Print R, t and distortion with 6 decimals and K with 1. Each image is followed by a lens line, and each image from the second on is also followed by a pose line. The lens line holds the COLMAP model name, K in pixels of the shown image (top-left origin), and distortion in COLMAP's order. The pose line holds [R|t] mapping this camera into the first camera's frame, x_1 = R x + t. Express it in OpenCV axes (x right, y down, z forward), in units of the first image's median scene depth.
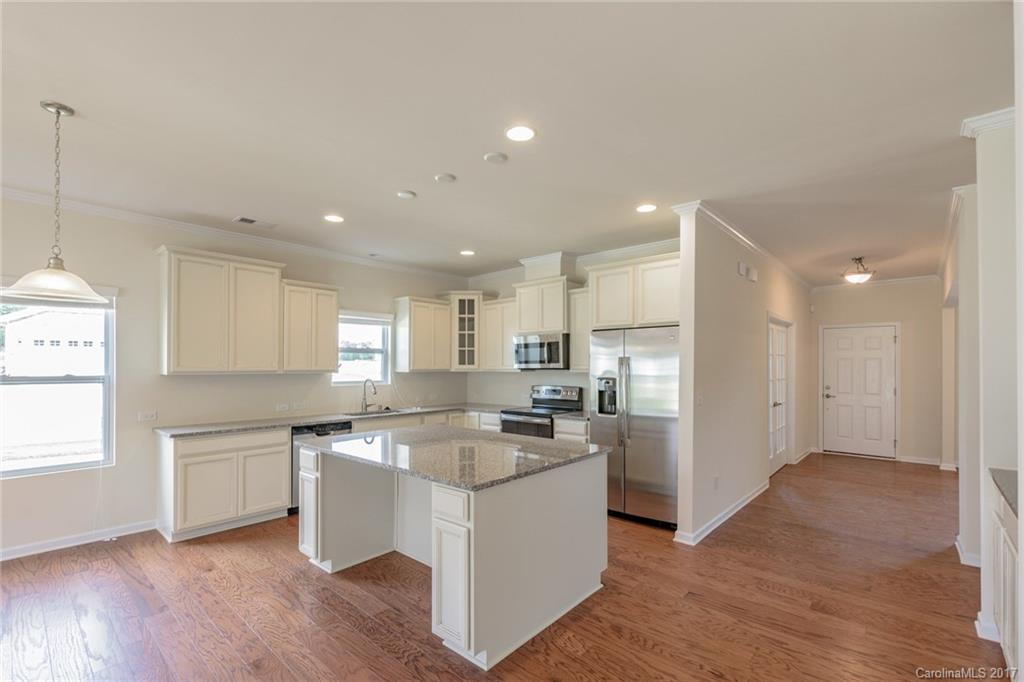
lens RADIAL K [[452.2, 0, 522.7], [0, 452.2, 362.4], [0, 0, 1]] dist [0.002563, 0.000155]
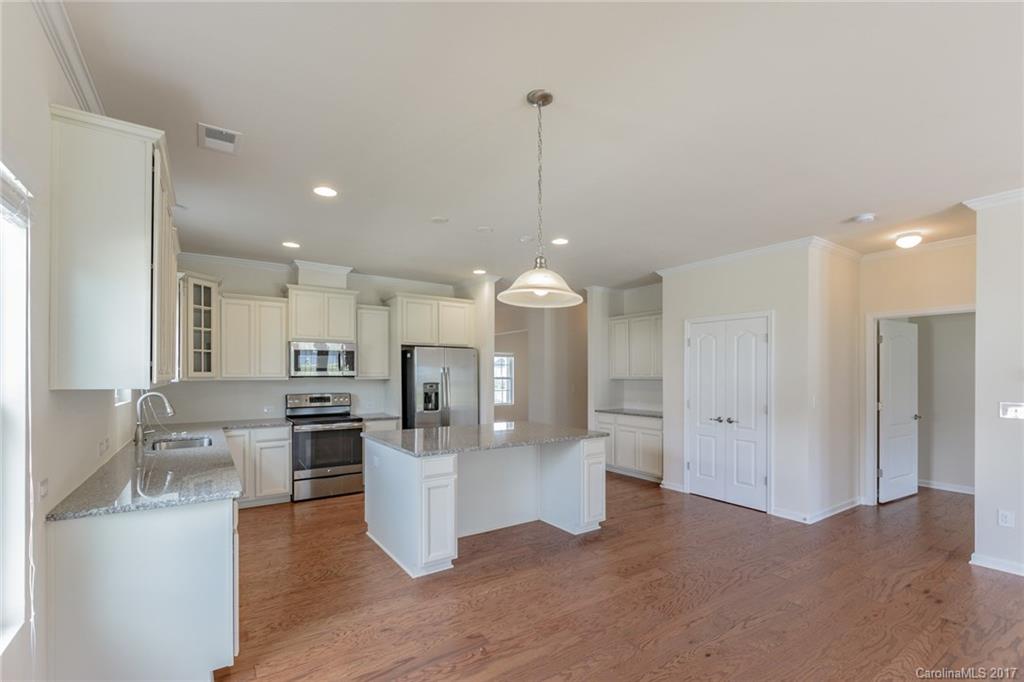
lens RADIAL K [[452.2, 0, 522.7], [0, 452.2, 362.4], [0, 0, 1]] dist [0.002563, 0.000155]
pose [[0.236863, 0.023474, 0.971259, -0.799879], [-0.010242, 0.999713, -0.021664, 0.000250], [-0.971489, -0.004816, 0.237036, 0.325557]]
